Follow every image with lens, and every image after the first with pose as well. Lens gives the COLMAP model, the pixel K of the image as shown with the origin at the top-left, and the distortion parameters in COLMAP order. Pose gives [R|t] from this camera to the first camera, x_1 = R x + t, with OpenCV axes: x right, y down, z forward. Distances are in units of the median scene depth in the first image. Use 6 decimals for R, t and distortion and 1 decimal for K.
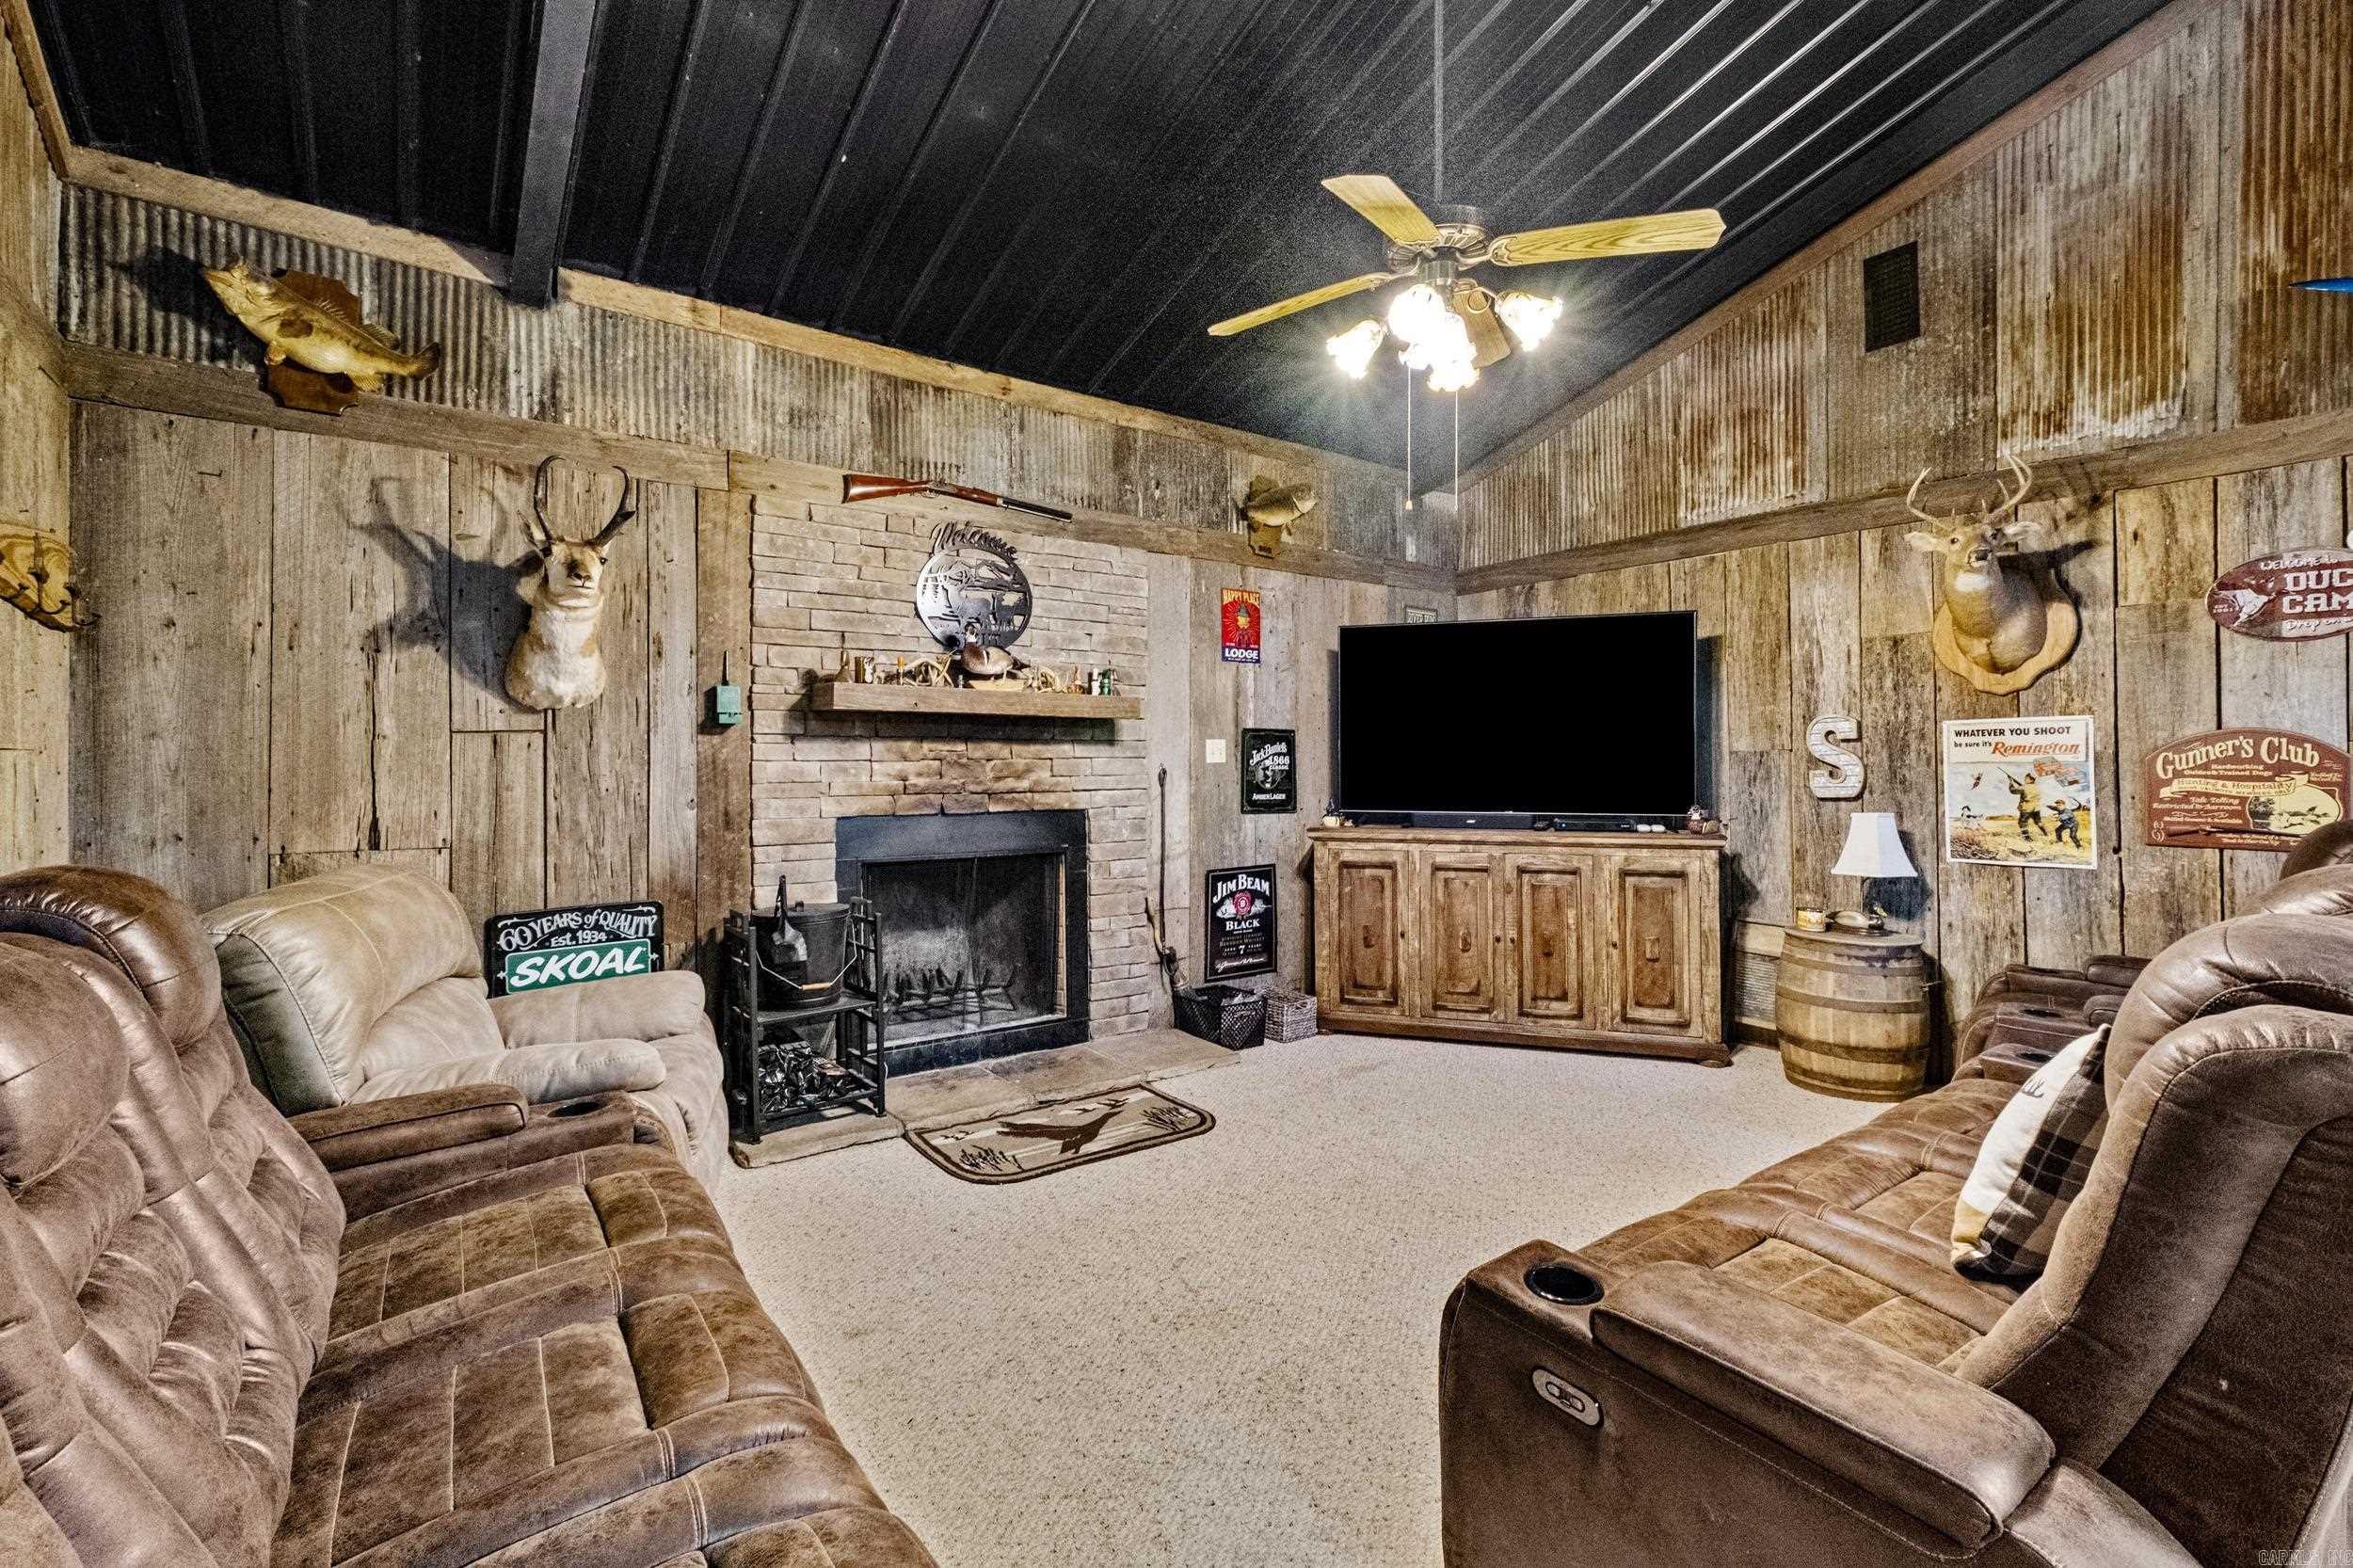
lens RADIAL K [[1035.4, 0, 1162.4], [0, 1035.4, 754.1], [0, 0, 1]] dist [0.007333, 0.000216]
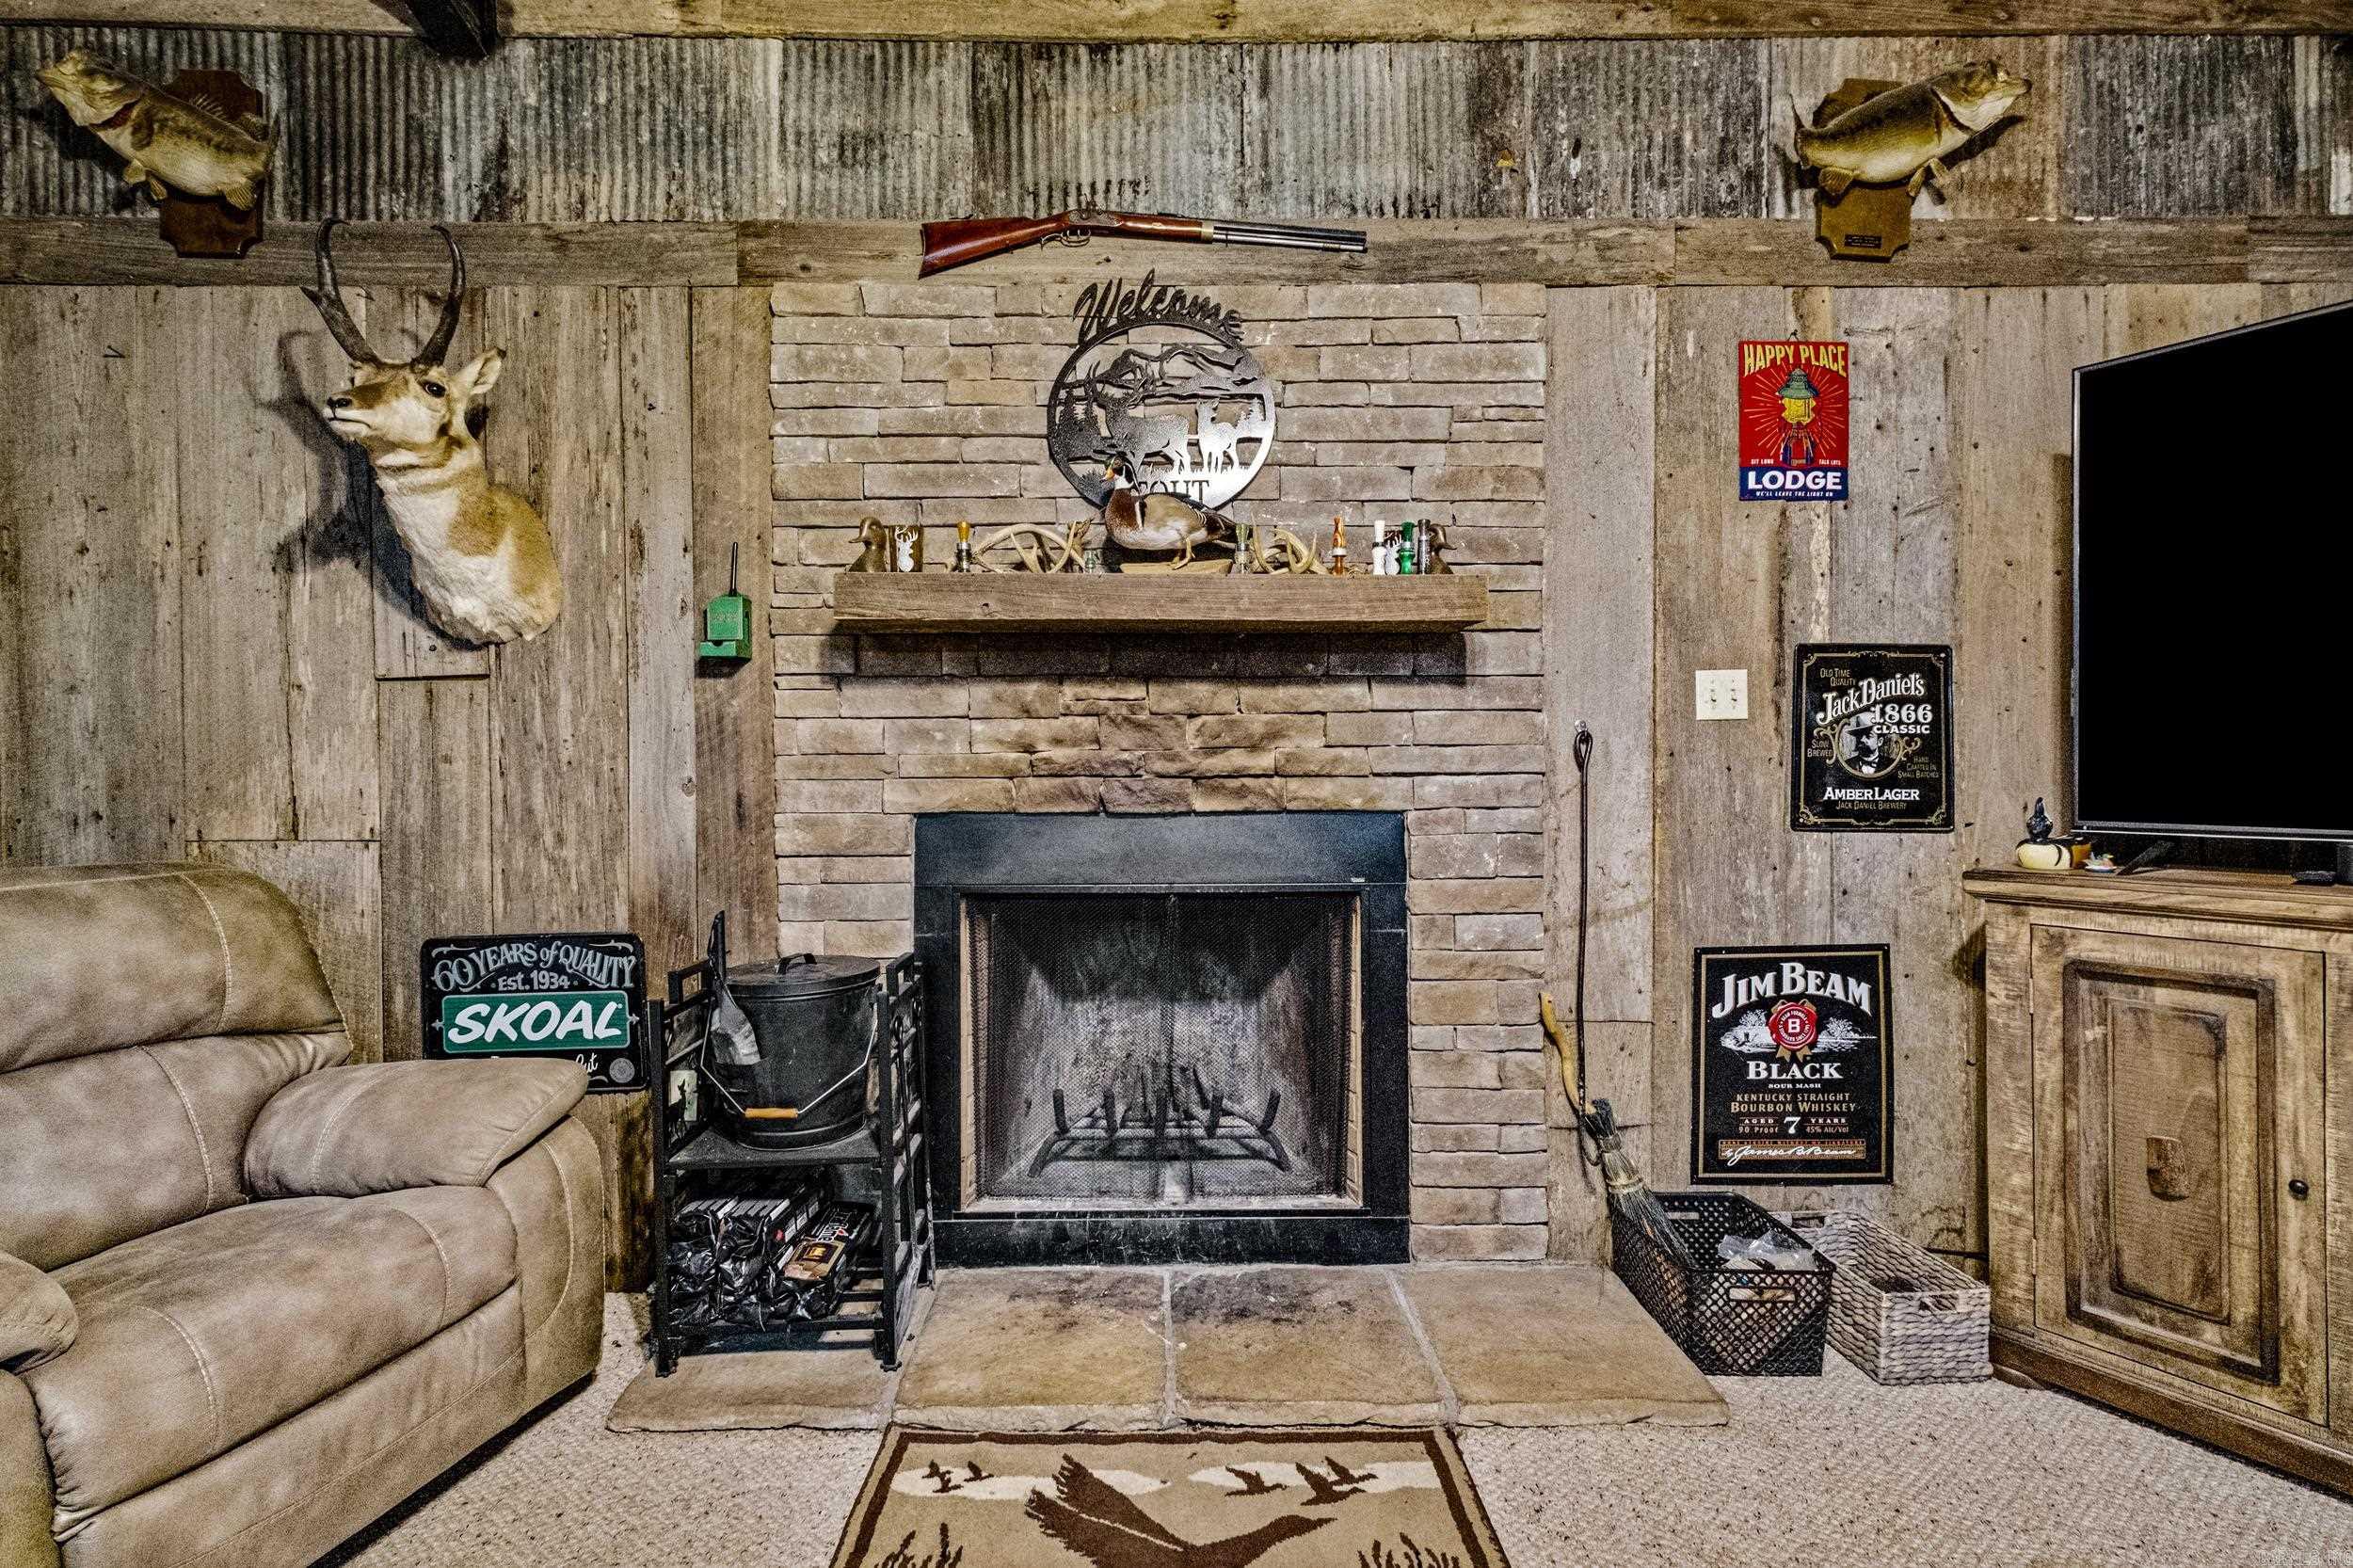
lens RADIAL K [[1035.4, 0, 1167.7], [0, 1035.4, 778.3], [0, 0, 1]] dist [0.007333, 0.000216]
pose [[0.822106, 0.003609, -0.569323, 0.139010], [0.006927, 0.999843, 0.016340, 0.031344], [0.569292, -0.017377, 0.821951, 0.580793]]
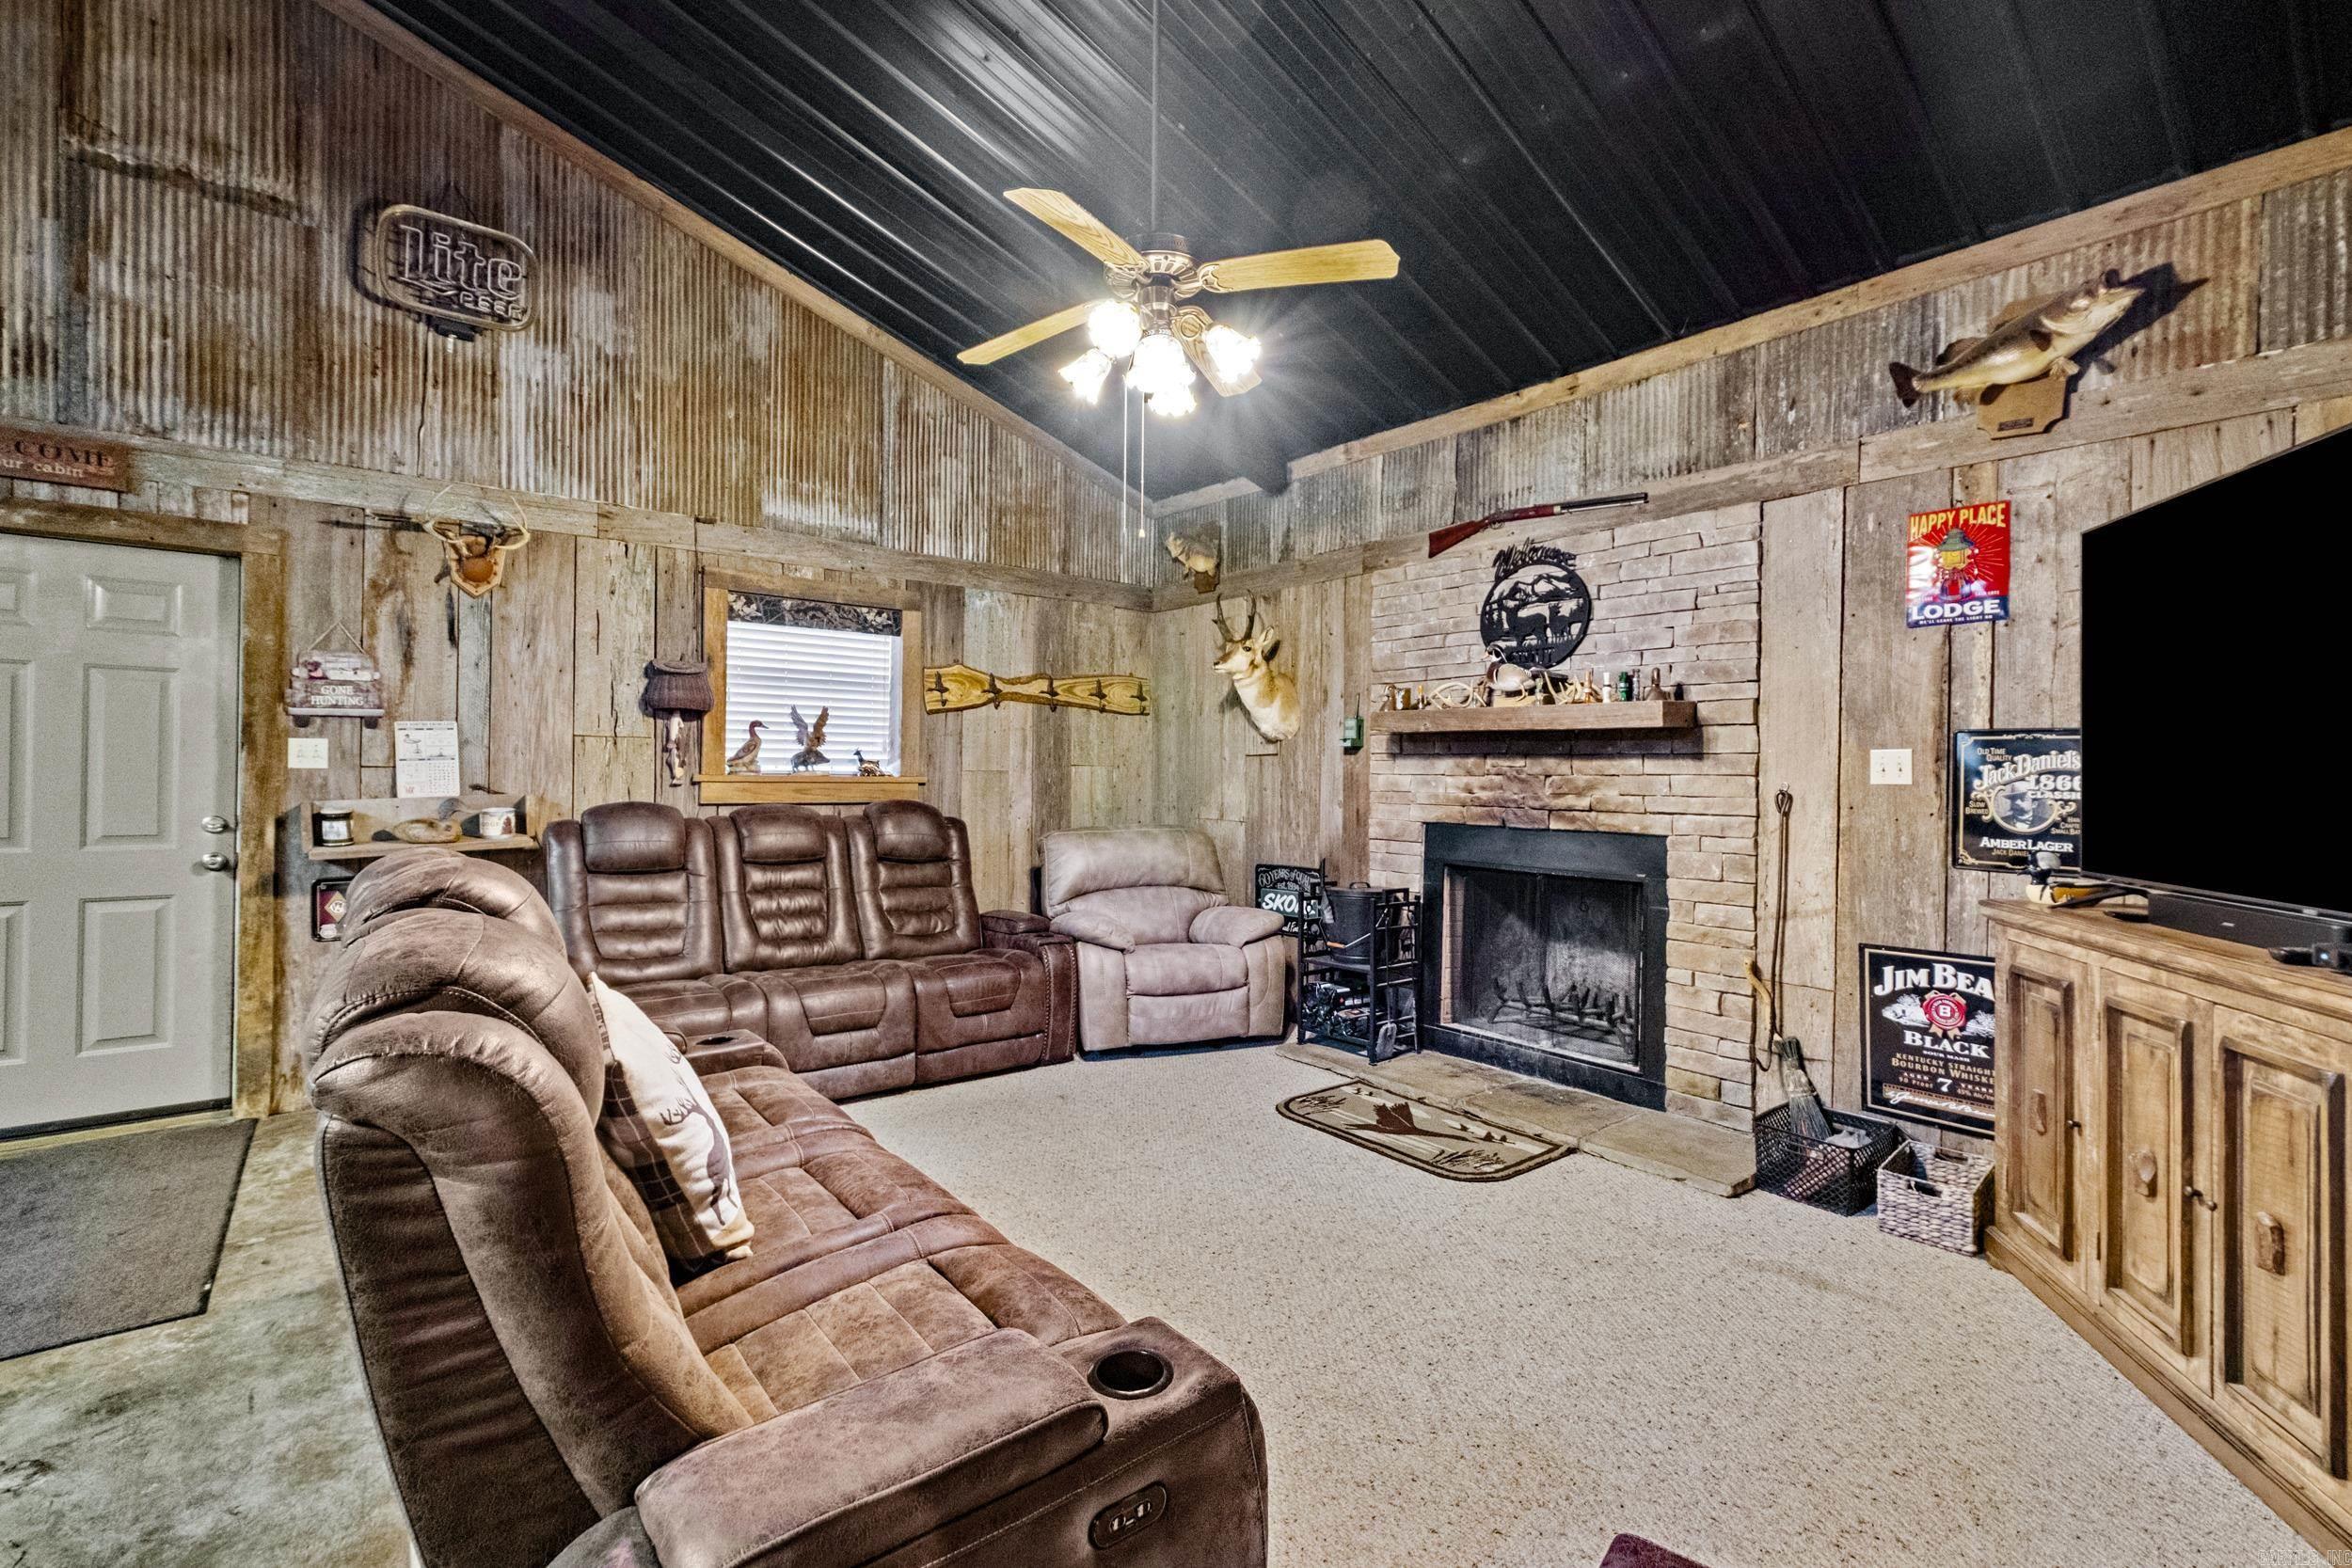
lens RADIAL K [[1034.8, 0, 1168.3], [0, 1034.8, 770.7], [0, 0, 1]] dist [0.007333, 0.000216]
pose [[0.060187, 0.000499, -0.998187, 0.842423], [-0.007742, 0.999970, 0.000033, 0.003769], [0.998157, 0.007726, 0.060189, 0.617529]]
